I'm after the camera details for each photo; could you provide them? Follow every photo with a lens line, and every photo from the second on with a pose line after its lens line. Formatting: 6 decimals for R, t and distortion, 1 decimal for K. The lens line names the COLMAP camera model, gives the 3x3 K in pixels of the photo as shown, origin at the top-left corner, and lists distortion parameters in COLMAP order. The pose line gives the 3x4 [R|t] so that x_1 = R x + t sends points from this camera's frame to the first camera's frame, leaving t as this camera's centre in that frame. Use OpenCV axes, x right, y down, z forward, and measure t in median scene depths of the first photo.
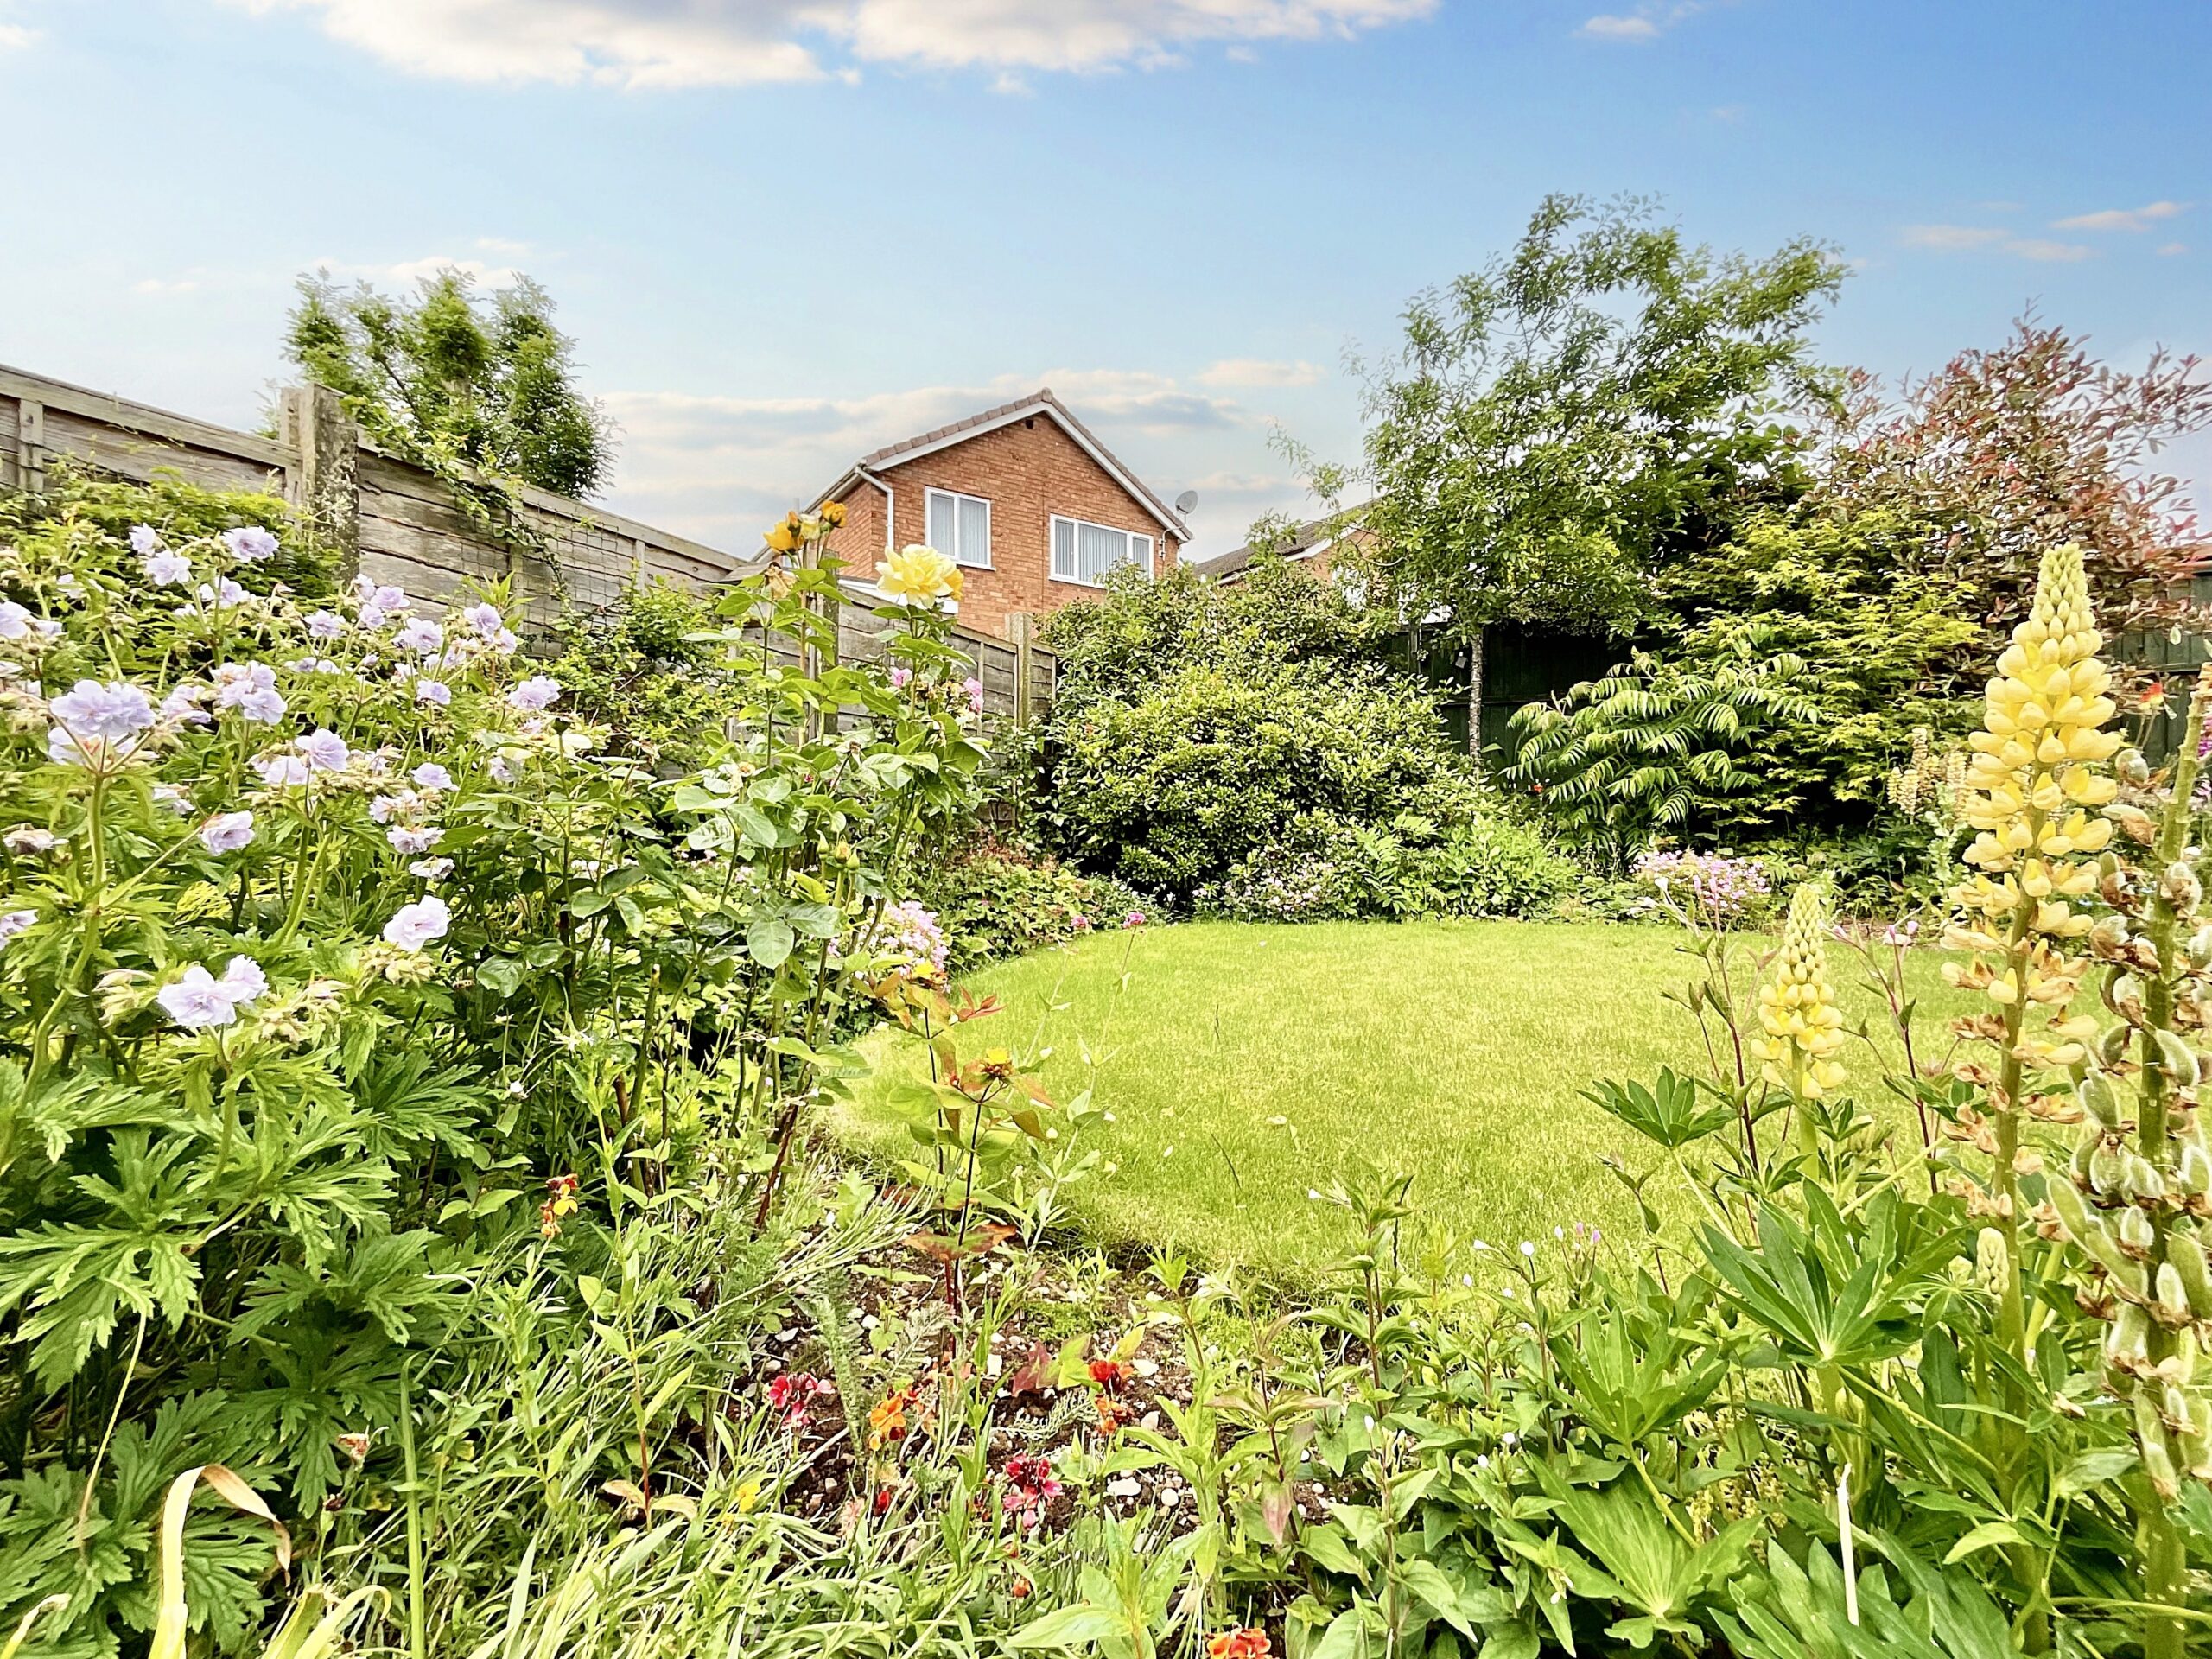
lens RADIAL K [[896.8, 0, 1106.1], [0, 896.8, 830.1], [0, 0, 1]] dist [-0.007607, 0.002199]
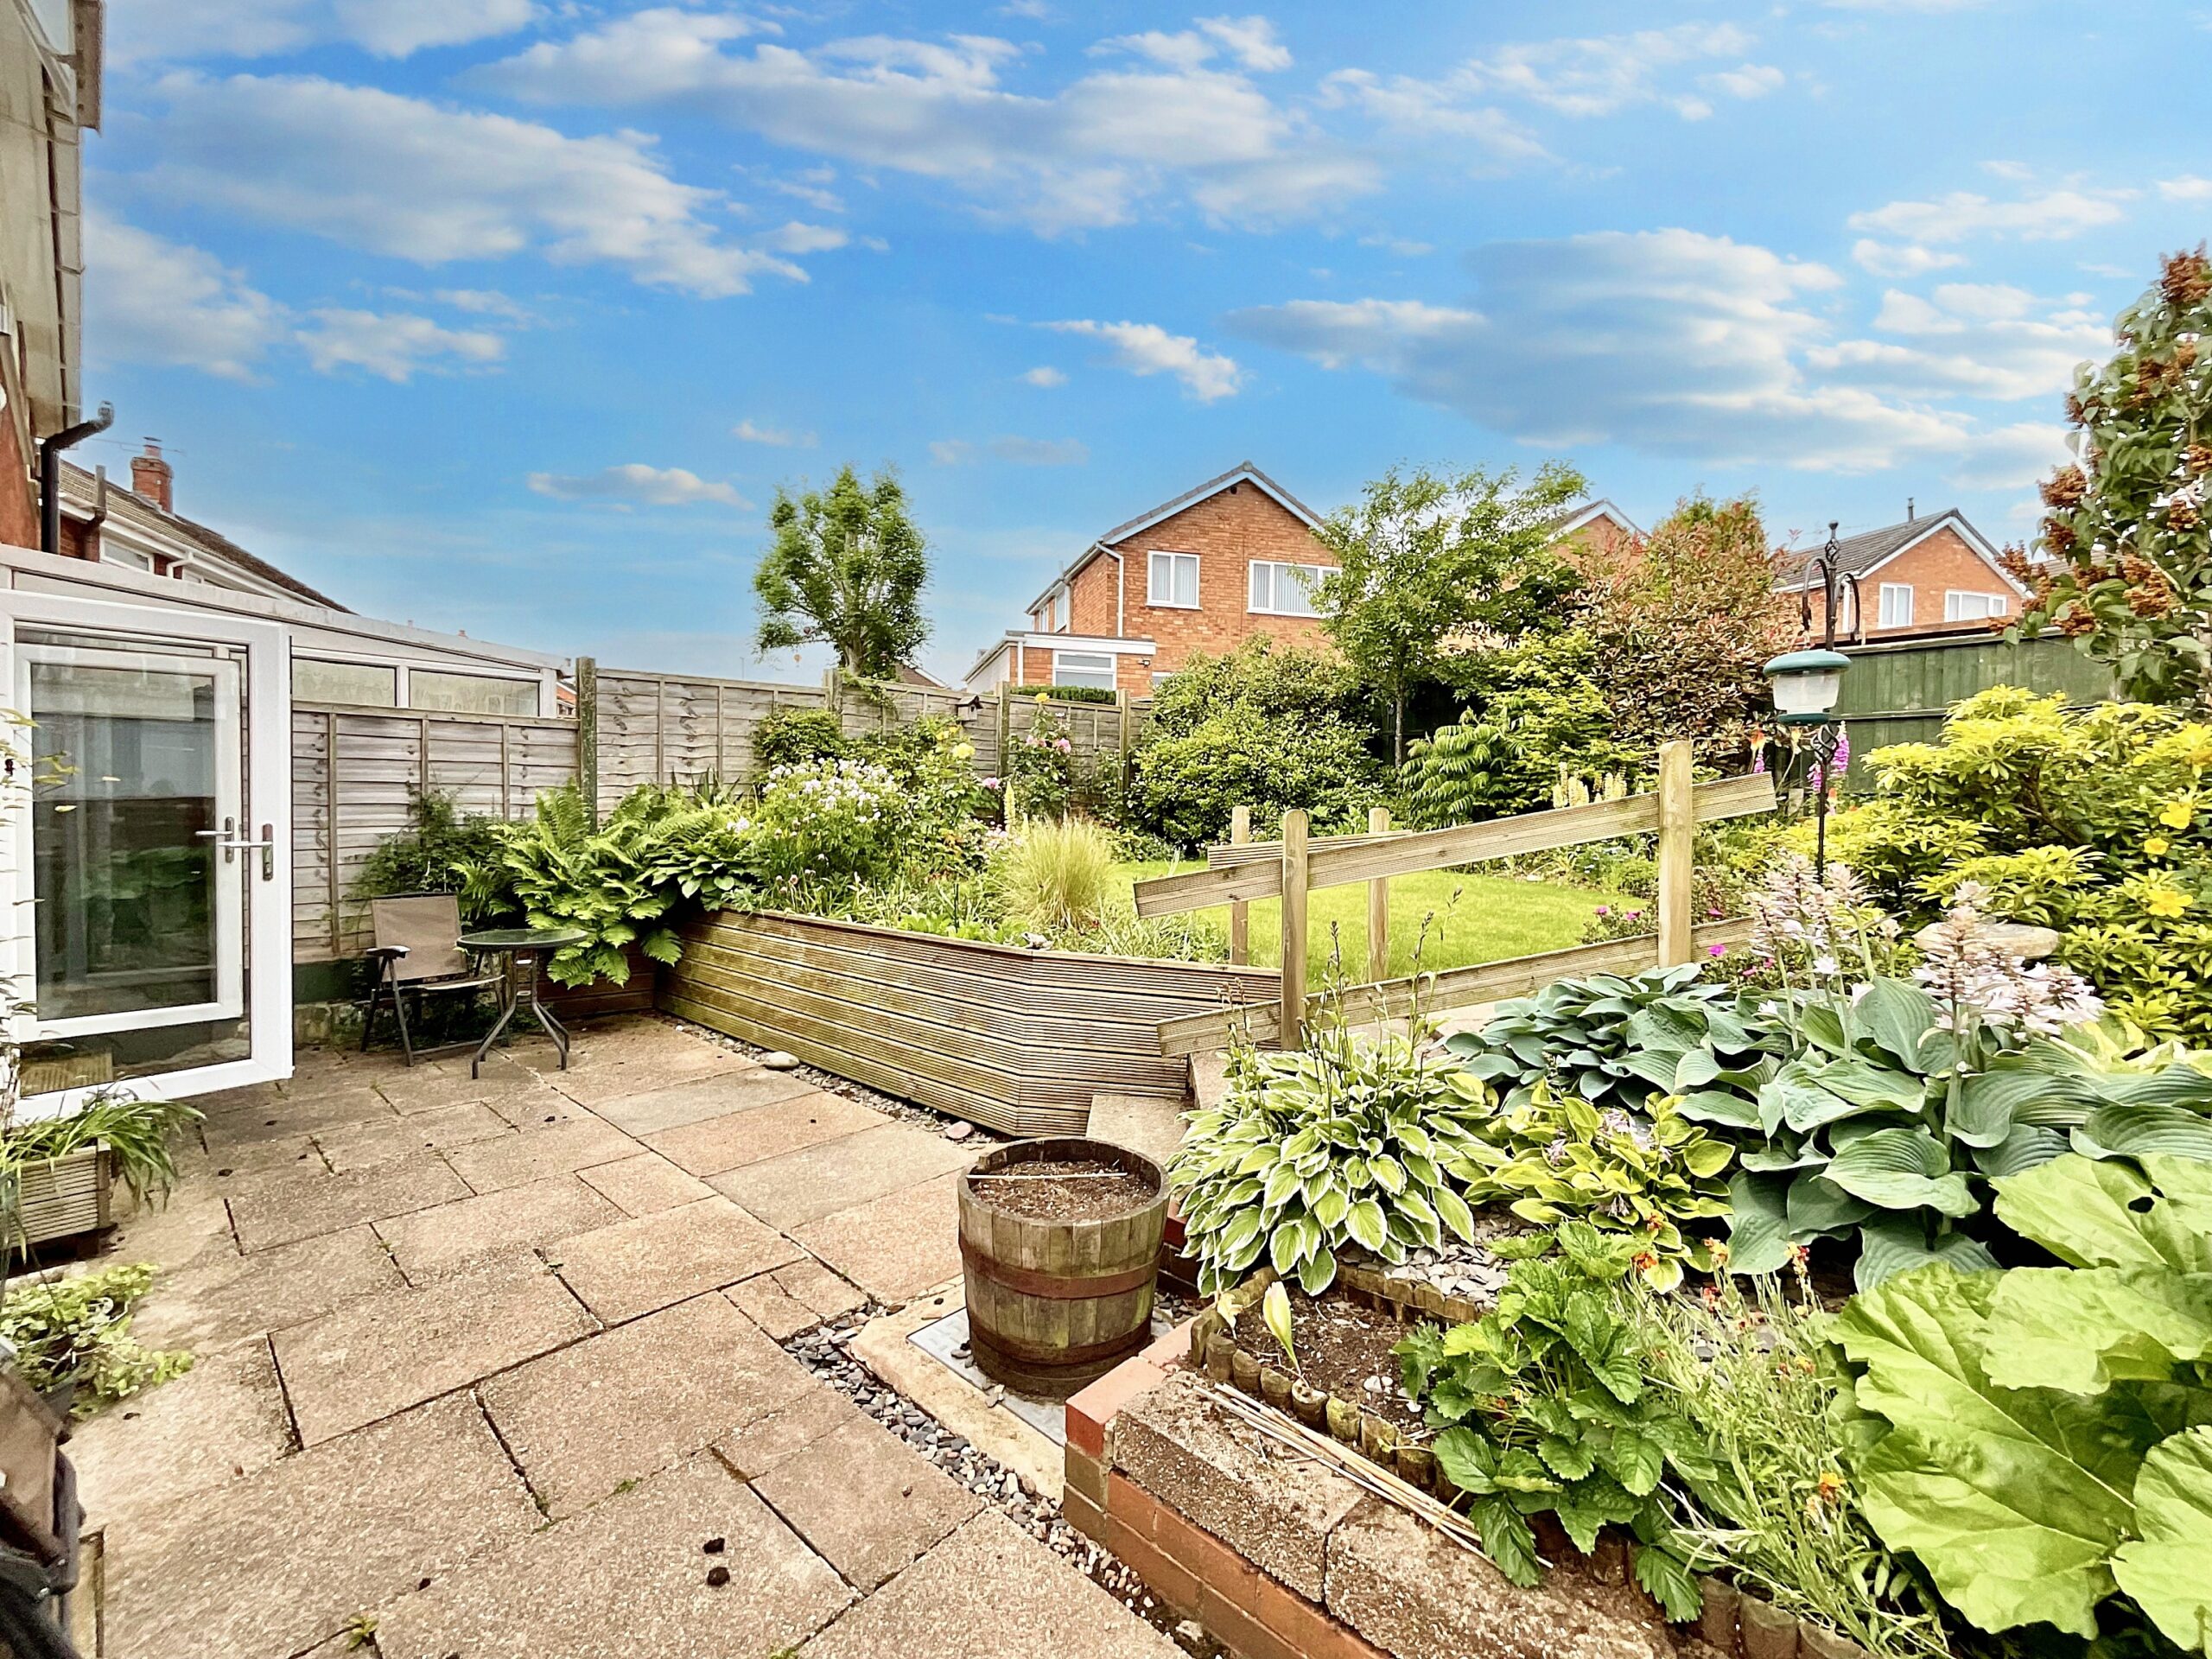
lens RADIAL K [[896.8, 0, 1110.2], [0, 896.8, 823.7], [0, 0, 1]] dist [-0.007607, 0.002199]
pose [[0.947316, 0.025920, -0.319251, 0.517693], [-0.021400, 0.999615, 0.017658, -0.003464], [0.319586, -0.009896, 0.947506, -0.810939]]
